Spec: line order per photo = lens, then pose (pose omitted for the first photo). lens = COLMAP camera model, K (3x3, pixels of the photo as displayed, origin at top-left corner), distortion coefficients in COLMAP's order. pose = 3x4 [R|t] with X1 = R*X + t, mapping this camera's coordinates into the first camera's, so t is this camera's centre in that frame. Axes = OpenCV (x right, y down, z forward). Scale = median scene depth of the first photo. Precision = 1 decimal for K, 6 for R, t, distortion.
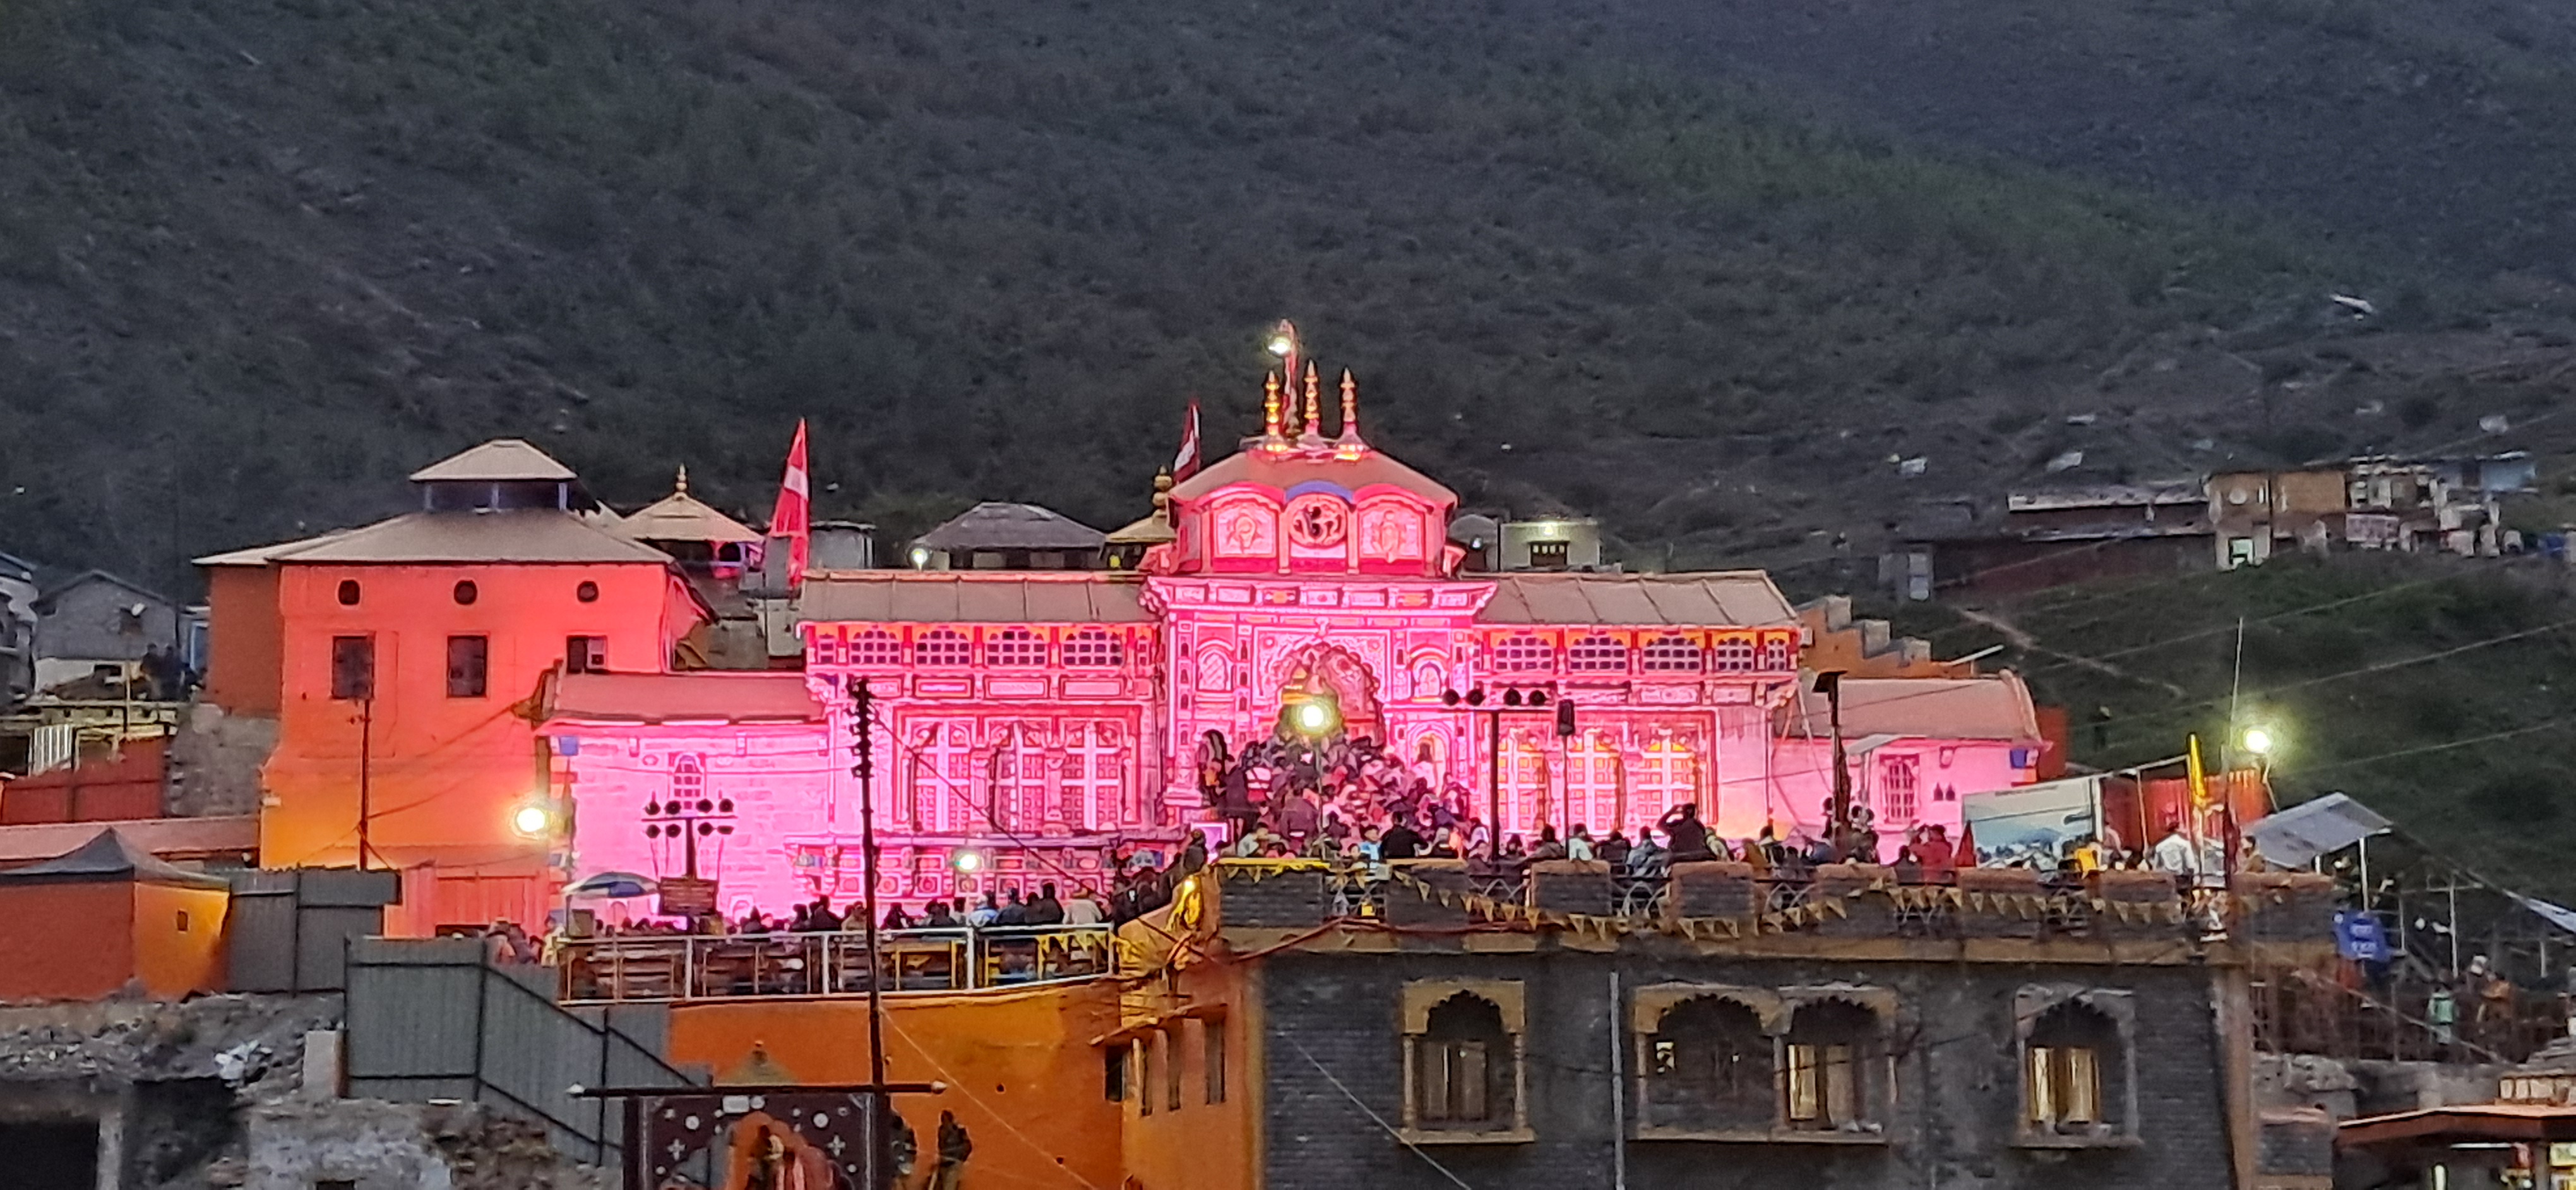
lens RADIAL K [[1848.1, 0, 1288.0], [0, 1848.1, 595.0], [0, 0, 1]] dist [-0.003832, -0.005927]
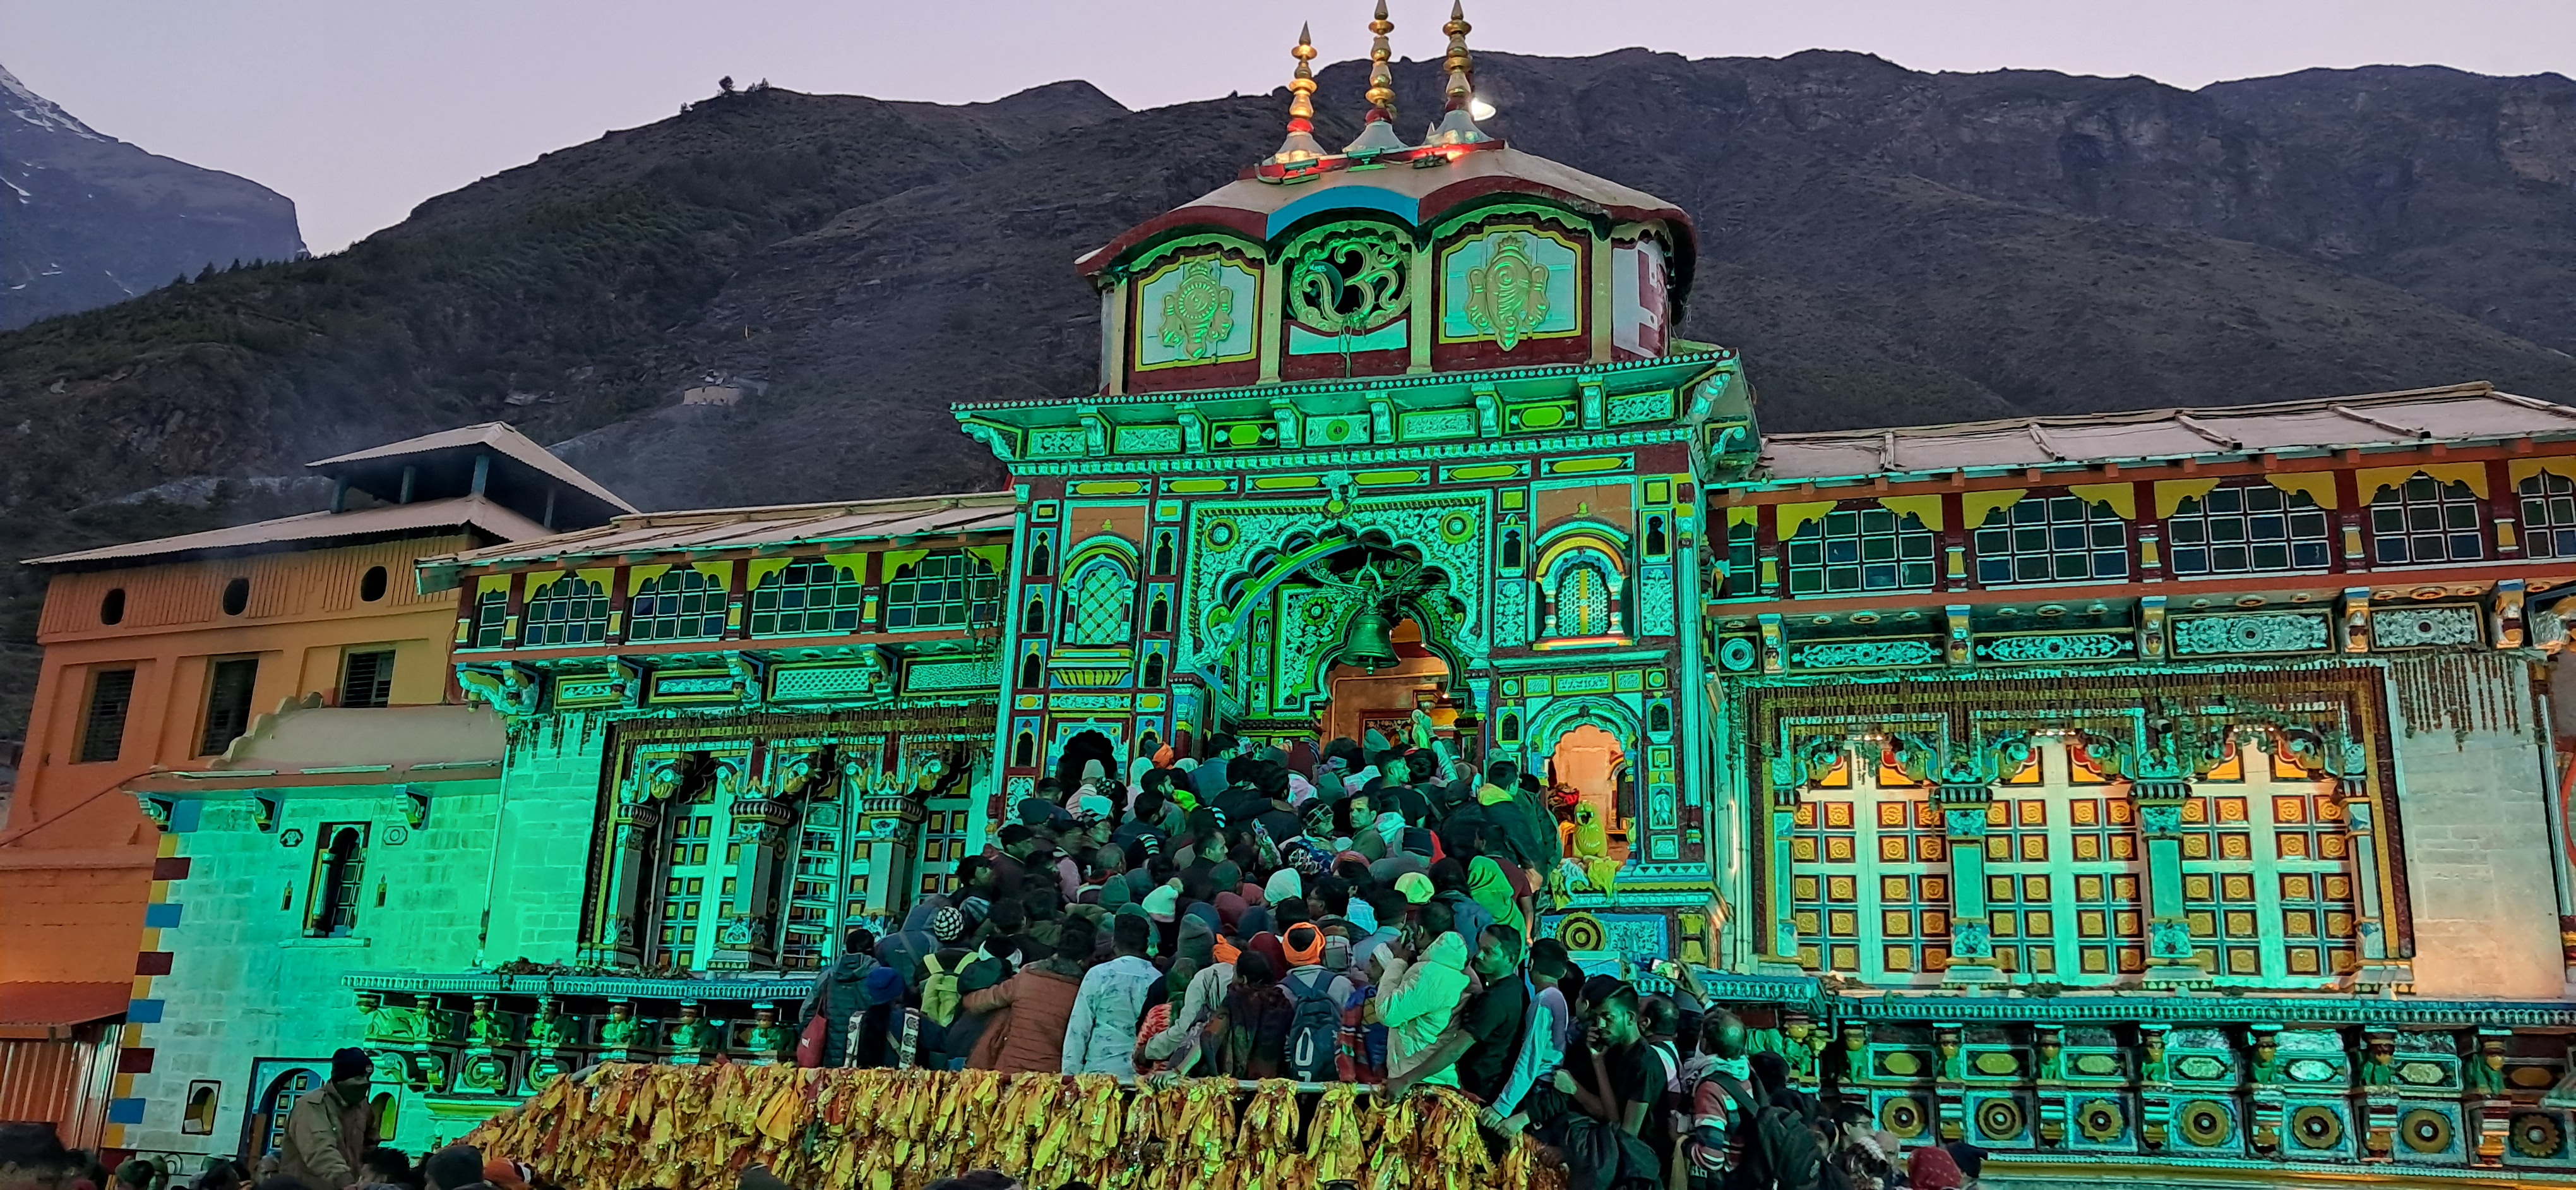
lens RADIAL K [[1848.1, 0, 1288.0], [0, 1848.1, 595.0], [0, 0, 1]] dist [-0.003832, -0.005927]
pose [[0.945048, -0.057914, -0.321761, 0.142633], [0.032056, 0.995857, -0.085094, 0.075789], [0.325356, 0.070103, 0.942989, 0.569395]]
